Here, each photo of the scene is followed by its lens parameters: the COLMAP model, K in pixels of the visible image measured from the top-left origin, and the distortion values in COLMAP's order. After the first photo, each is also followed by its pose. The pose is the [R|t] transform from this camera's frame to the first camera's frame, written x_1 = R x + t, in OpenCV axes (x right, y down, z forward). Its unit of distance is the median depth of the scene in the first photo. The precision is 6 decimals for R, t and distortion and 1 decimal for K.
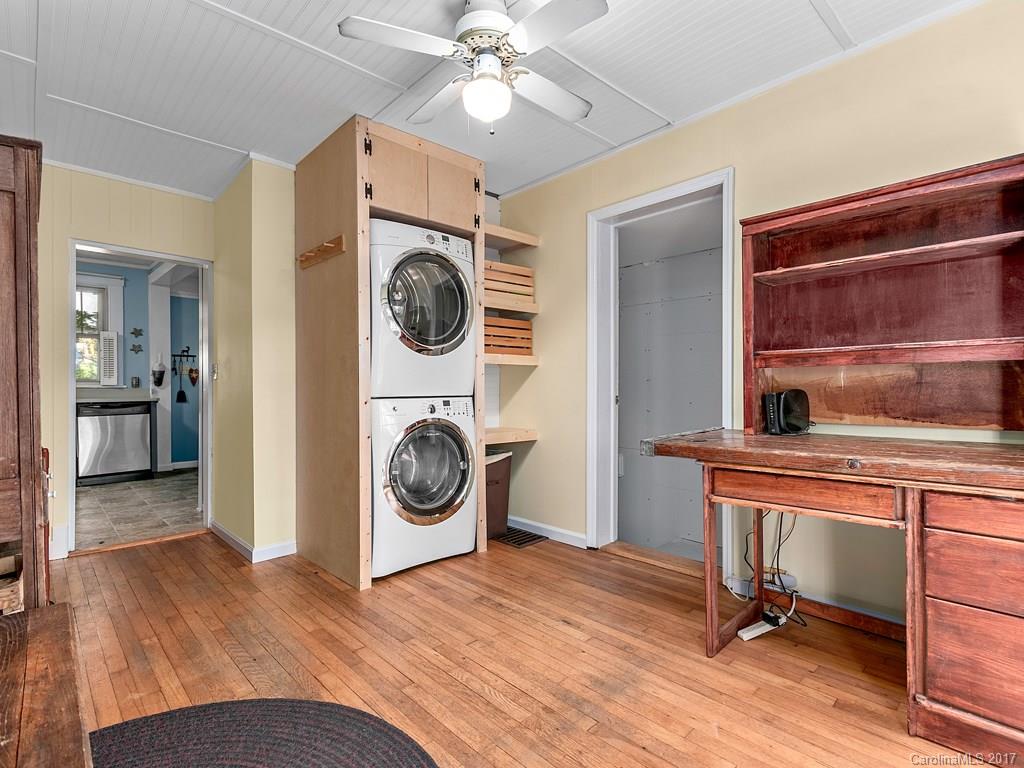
lens RADIAL K [[510.2, 0, 513.0], [0, 510.2, 395.0], [0, 0, 1]] dist [0.003392, 0.000369]
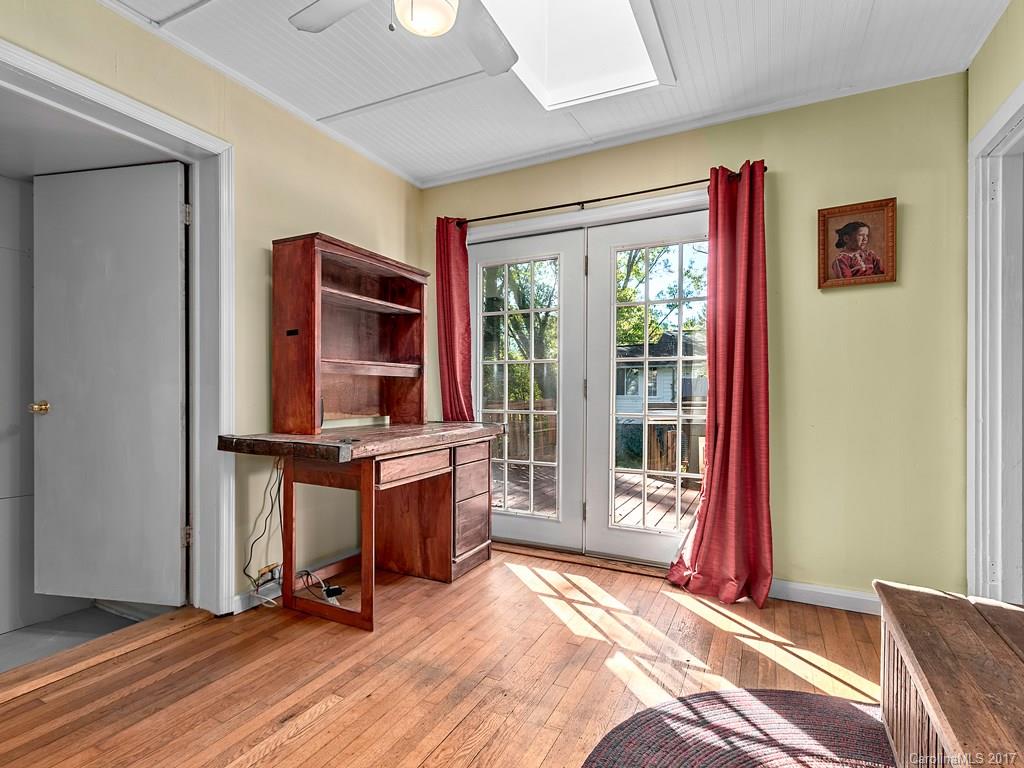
lens RADIAL K [[510.2, 0, 513.0], [0, 510.2, 395.0], [0, 0, 1]] dist [0.003392, 0.000369]
pose [[-0.340255, 0.001090, 0.940333, -0.744359], [0.012049, 0.999922, 0.003201, -0.006021], [-0.940256, 0.012419, -0.340242, 1.038209]]
